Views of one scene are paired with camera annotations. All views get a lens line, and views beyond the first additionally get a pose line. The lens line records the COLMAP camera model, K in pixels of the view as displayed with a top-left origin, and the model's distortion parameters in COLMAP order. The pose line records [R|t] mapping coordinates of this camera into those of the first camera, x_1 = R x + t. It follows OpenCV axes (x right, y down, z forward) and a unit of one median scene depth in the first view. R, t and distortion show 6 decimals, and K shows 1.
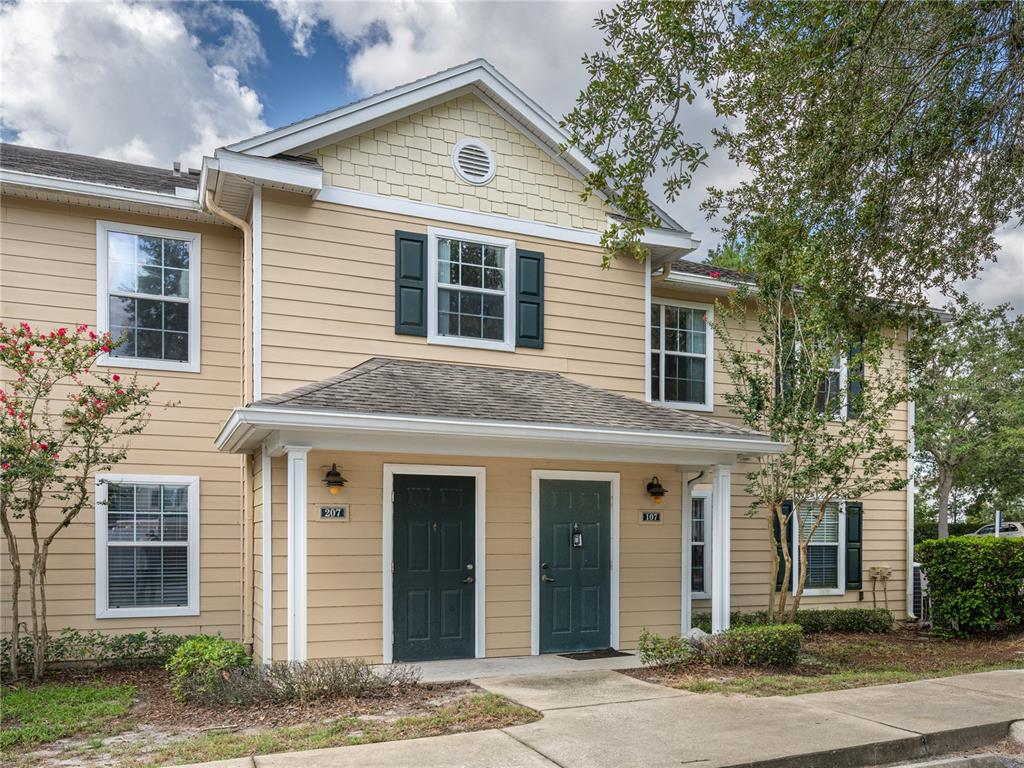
lens RADIAL K [[857.7, 0, 513.4], [0, 857.7, 388.8], [0, 0, 1]] dist [-0.009447, 0.005053]
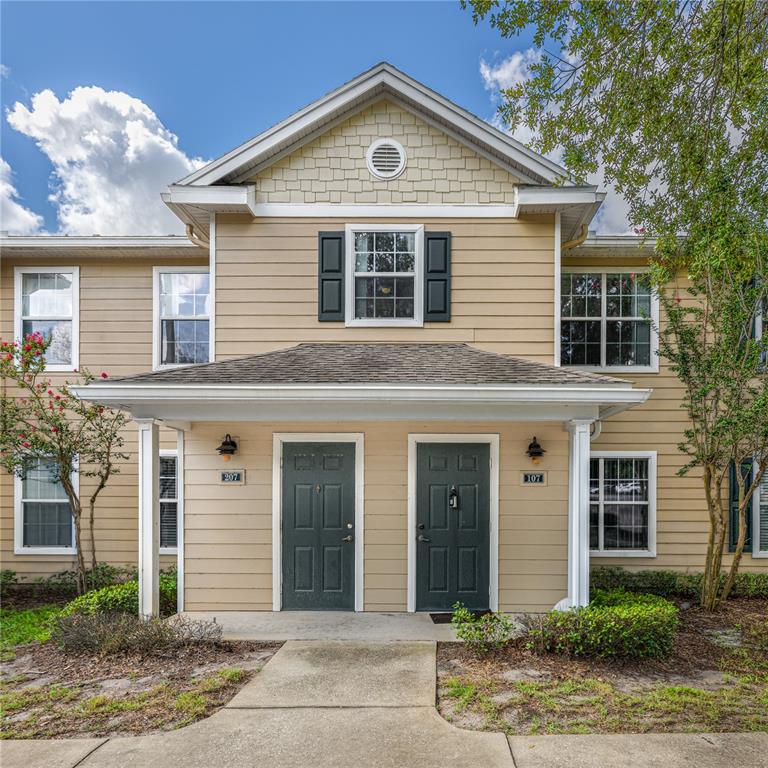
lens RADIAL K [[572.2, 0, 399.4], [0, 572.2, 423.4], [0, 0, 1]] dist [-0.002098, -0.016437]
pose [[0.927381, -0.043521, -0.371579, 0.238779], [0.064158, 0.996998, 0.043353, 0.045283], [0.368577, -0.064044, 0.927389, 0.315844]]
